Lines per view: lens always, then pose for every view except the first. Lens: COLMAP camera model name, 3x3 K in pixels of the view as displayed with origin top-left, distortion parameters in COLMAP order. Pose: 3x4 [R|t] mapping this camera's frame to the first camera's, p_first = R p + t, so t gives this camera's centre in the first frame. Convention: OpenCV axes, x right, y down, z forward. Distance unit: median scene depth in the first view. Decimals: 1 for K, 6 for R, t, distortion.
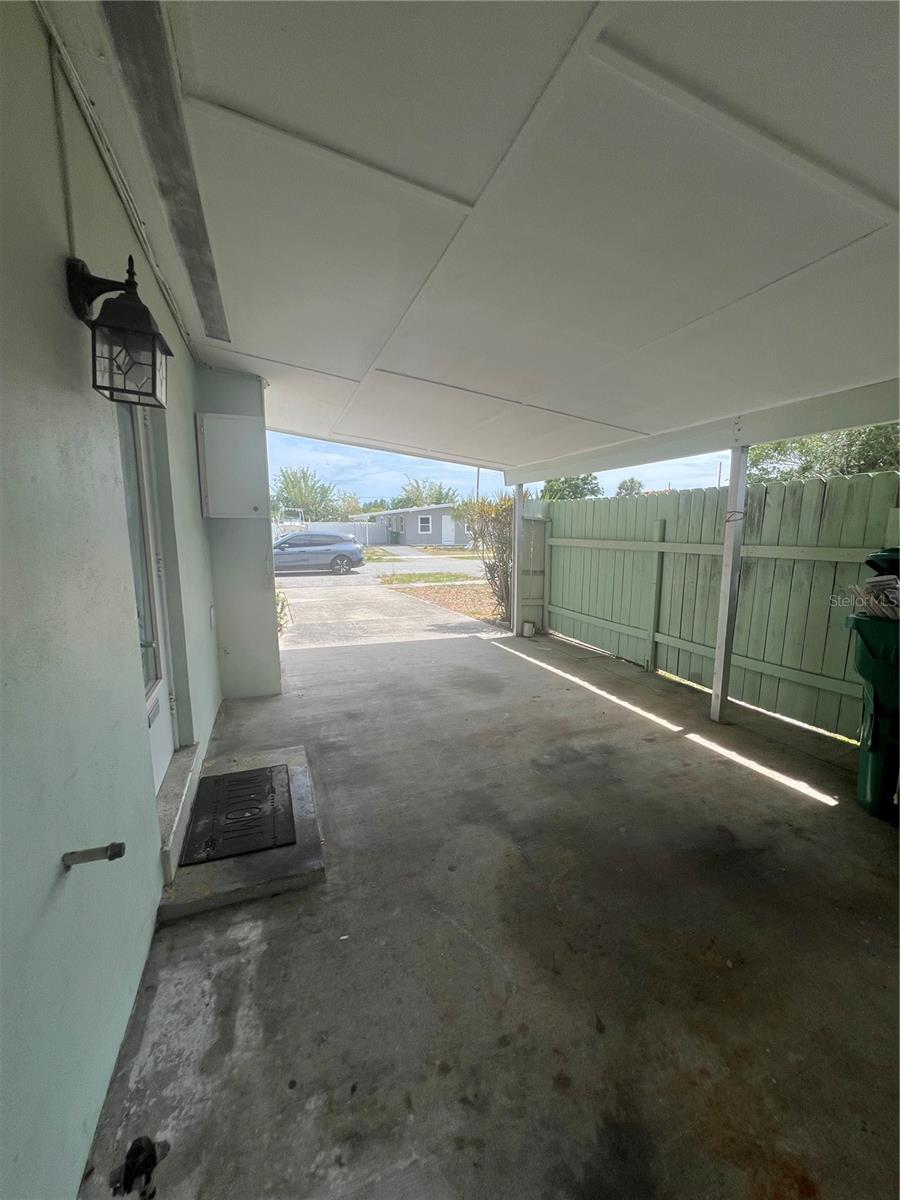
lens RADIAL K [[483.5, 0, 452.5], [0, 483.5, 602.4], [0, 0, 1]] dist [-0.002482, 0.000877]
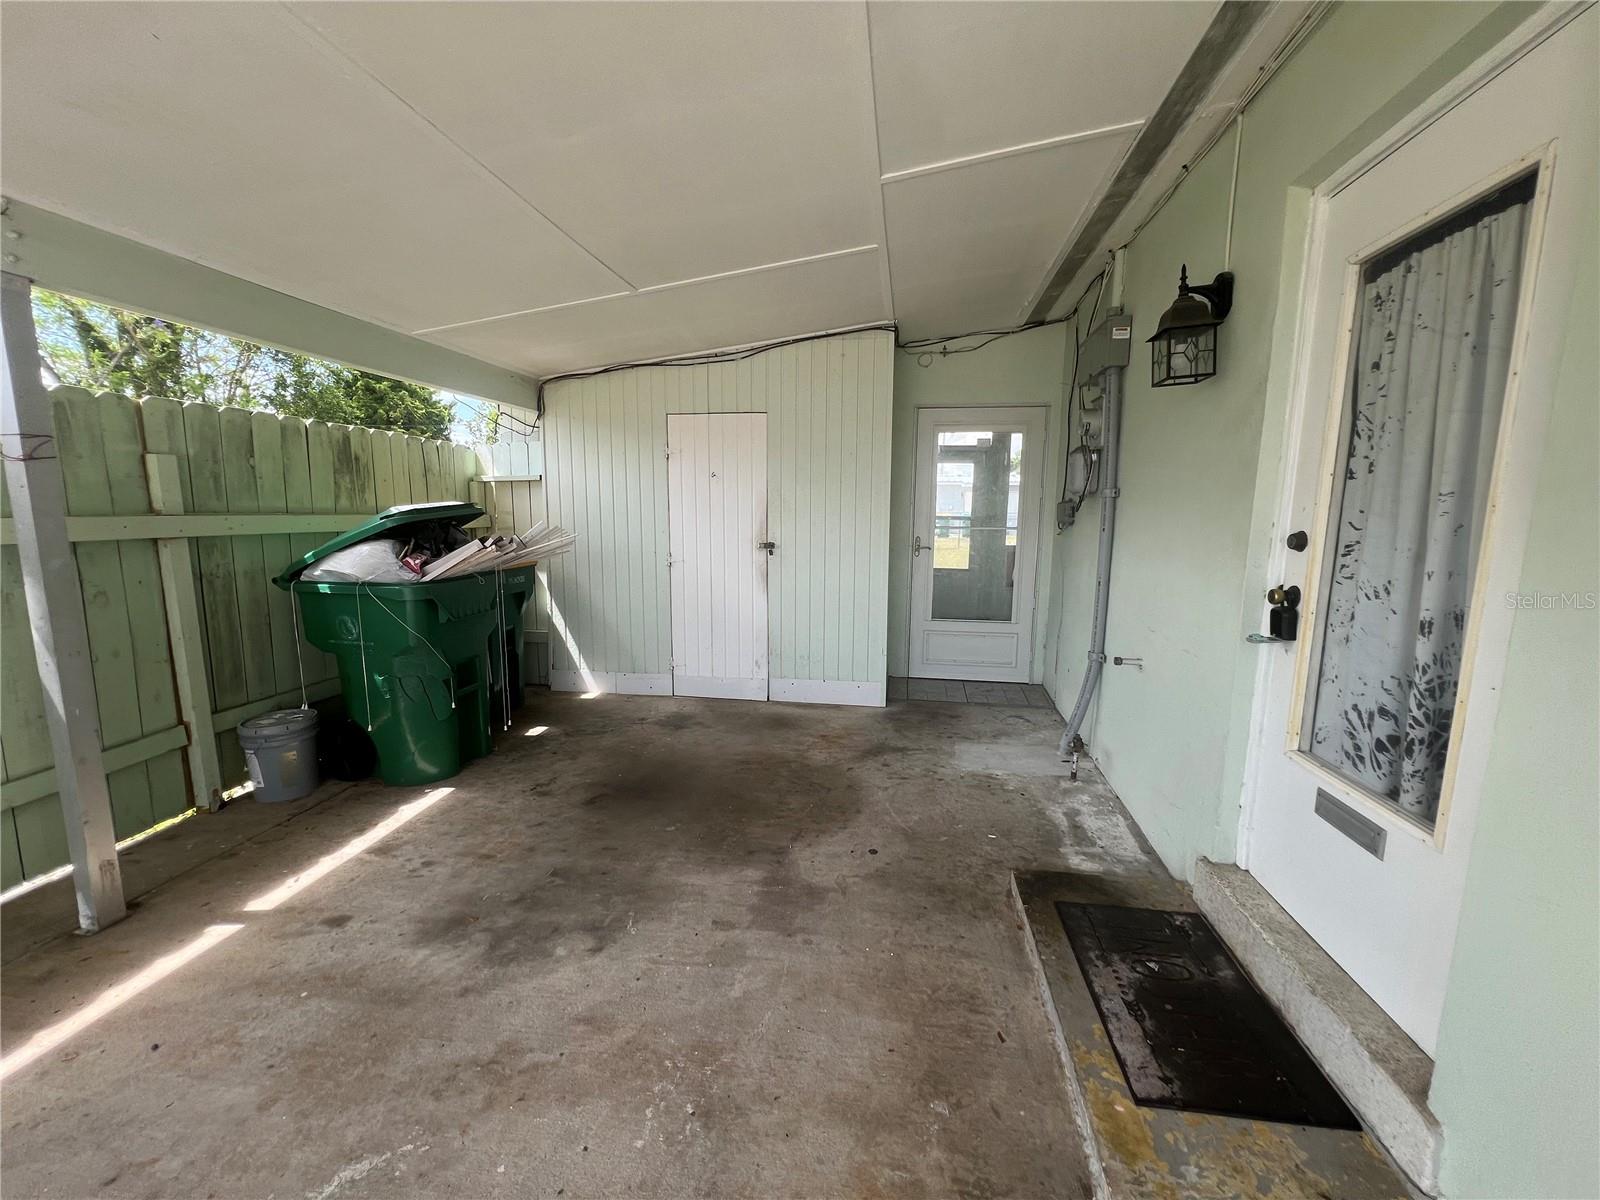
lens RADIAL K [[644.7, 0, 801.7], [0, 644.7, 601.8], [0, 0, 1]] dist [-0.002482, 0.000877]
pose [[-0.866647, -0.078623, 0.492688, -0.297346], [0.067616, 0.959886, 0.272116, -0.171139], [-0.494319, 0.269142, -0.826566, 1.281942]]
